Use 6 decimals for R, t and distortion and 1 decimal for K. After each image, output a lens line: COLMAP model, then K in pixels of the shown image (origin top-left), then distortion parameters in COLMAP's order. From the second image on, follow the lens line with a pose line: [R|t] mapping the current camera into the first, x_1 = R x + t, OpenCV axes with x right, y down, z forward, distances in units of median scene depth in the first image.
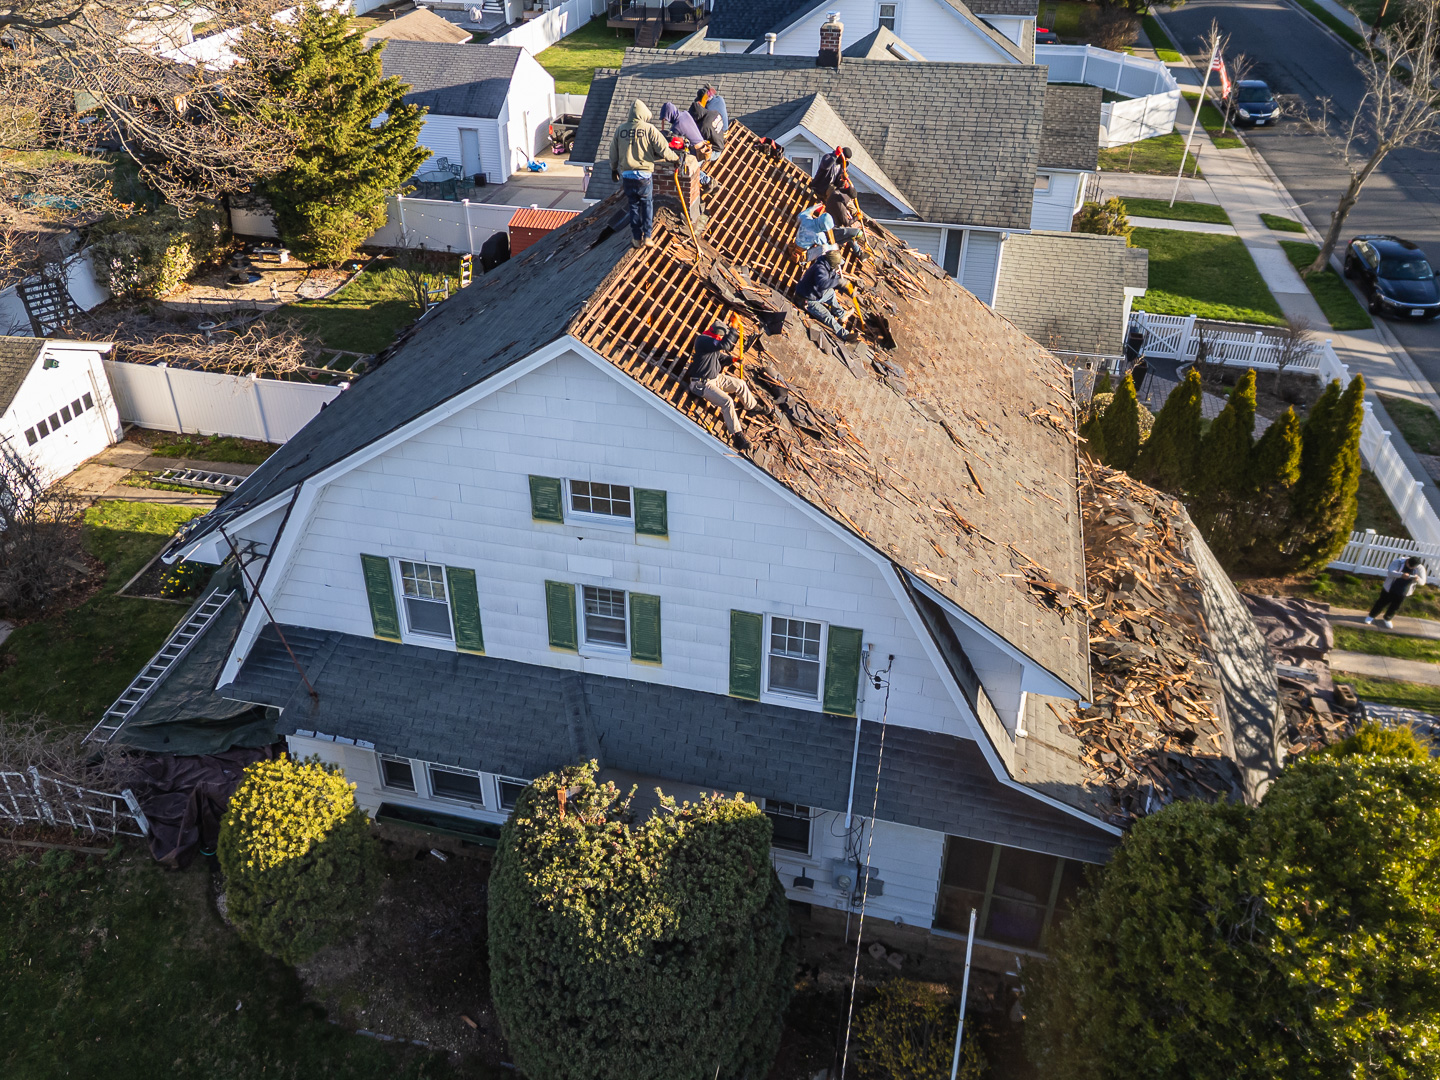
lens RADIAL K [[1090.1, 0, 720.9], [0, 1090.1, 539.2], [0, 0, 1]] dist [0.014406, -0.011388]
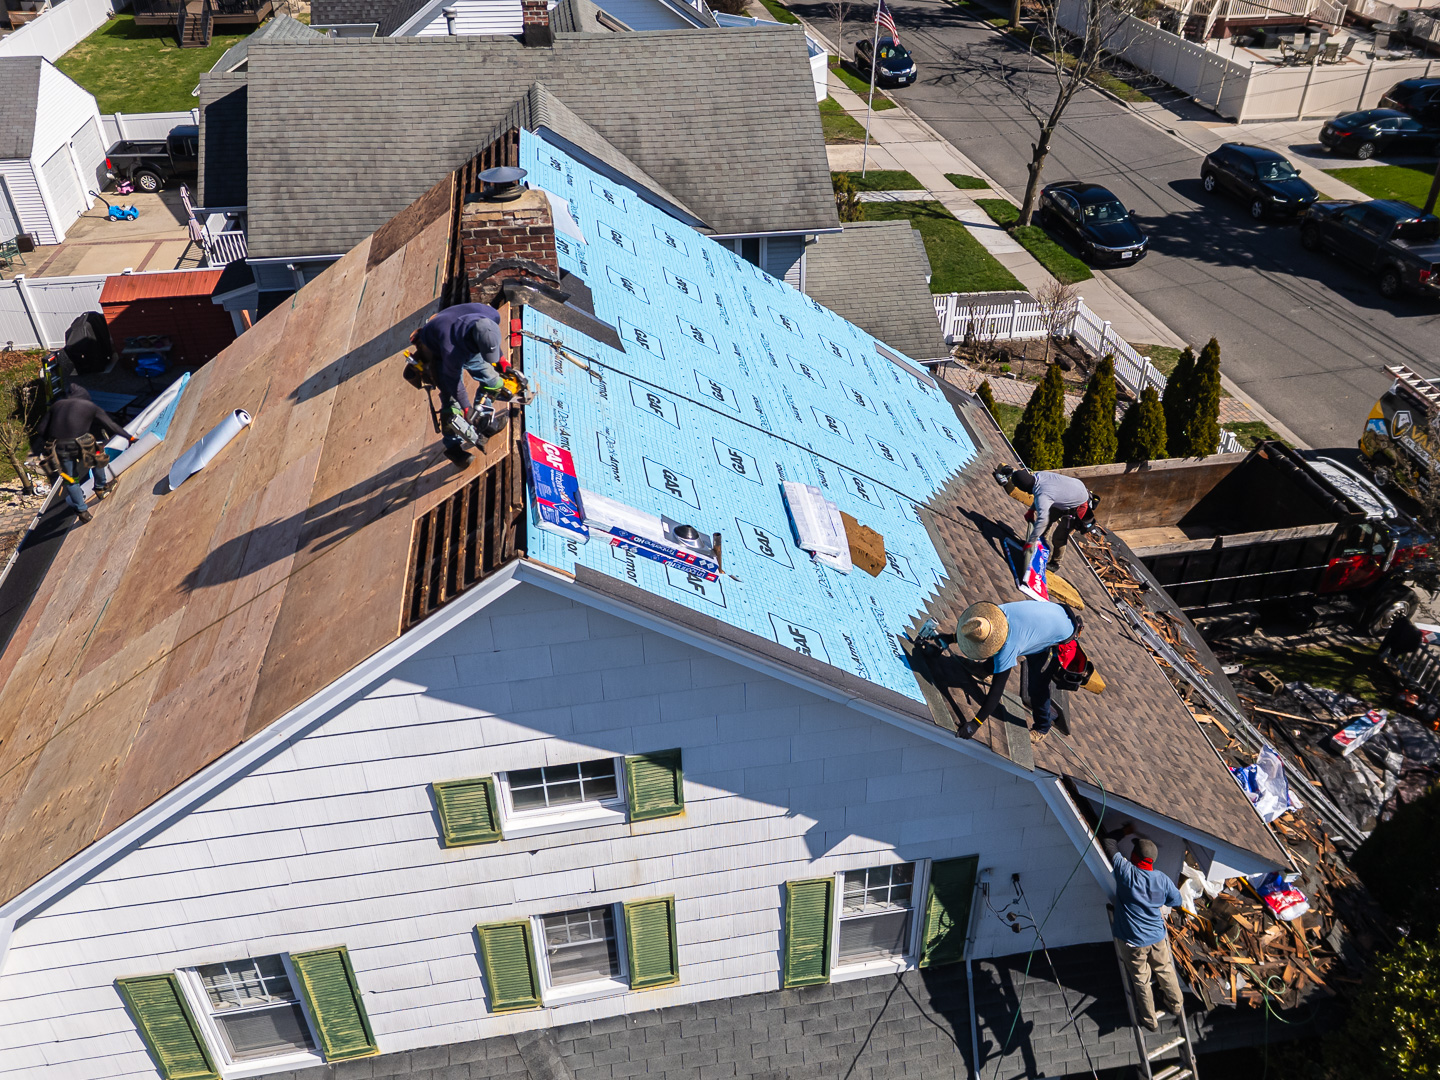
lens RADIAL K [[1090.1, 0, 722.6], [0, 1090.1, 547.9], [0, 0, 1]] dist [0.014406, -0.011388]
pose [[0.918091, -0.221130, 0.328953, -0.118919], [0.215234, 0.975028, 0.054728, -0.105200], [-0.332840, 0.020556, 0.942759, 0.242599]]
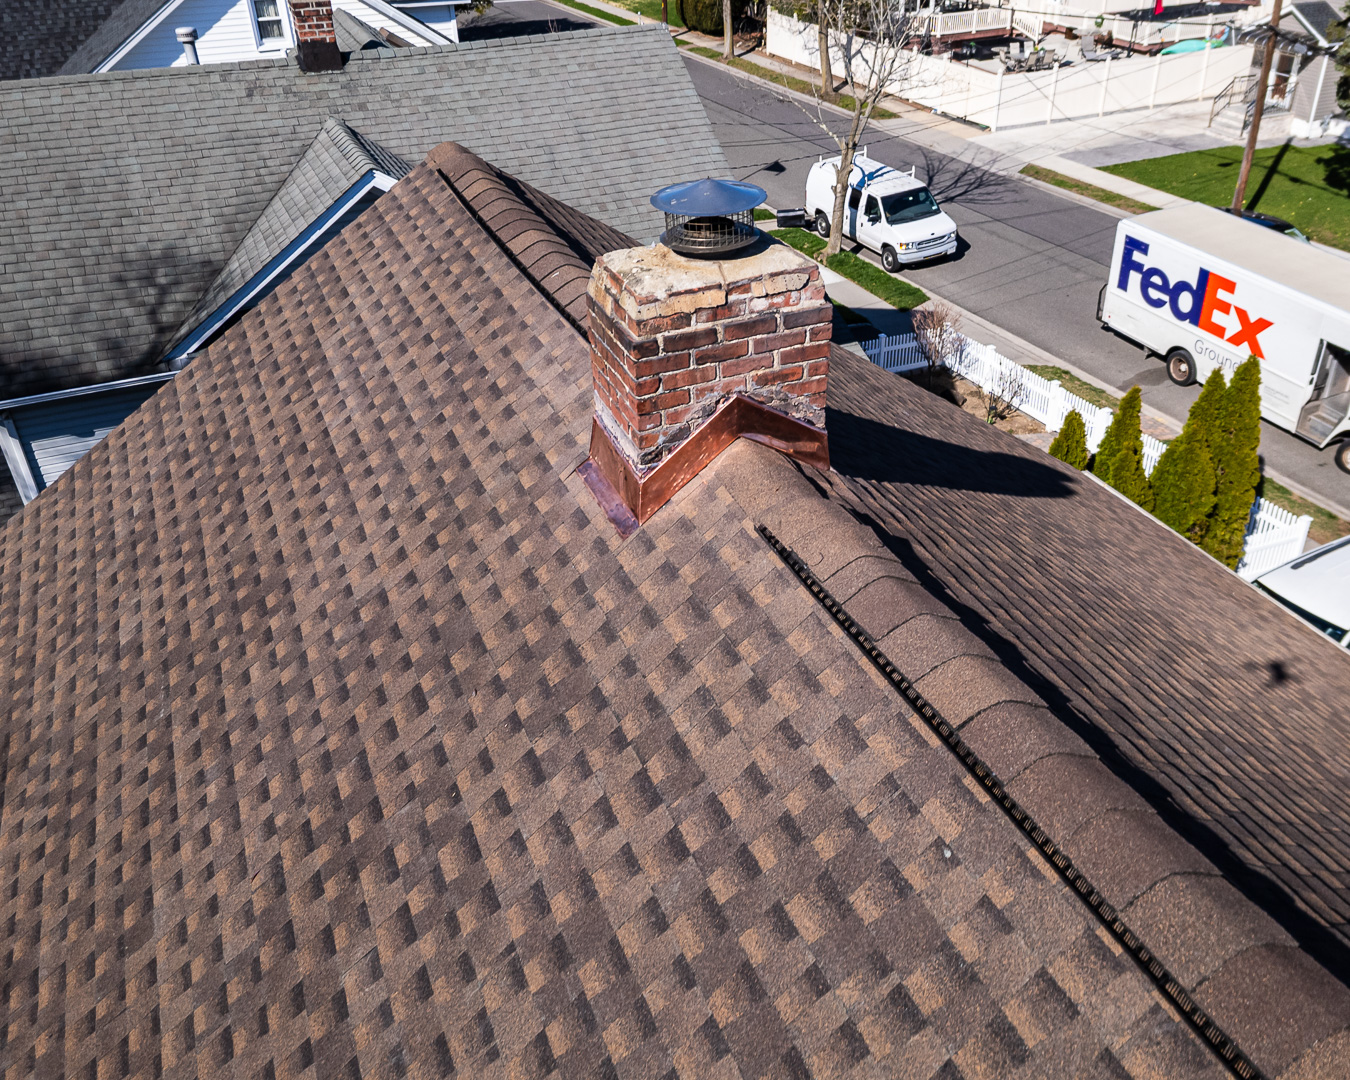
lens RADIAL K [[1096.9, 0, 672.8], [0, 1096.9, 530.8], [0, 0, 1]] dist [-0.003012, 0.001783]
pose [[0.787773, -0.332803, 0.518321, -0.137223], [0.356683, 0.932507, 0.056636, -0.188857], [-0.502187, 0.140260, 0.853309, 0.484040]]
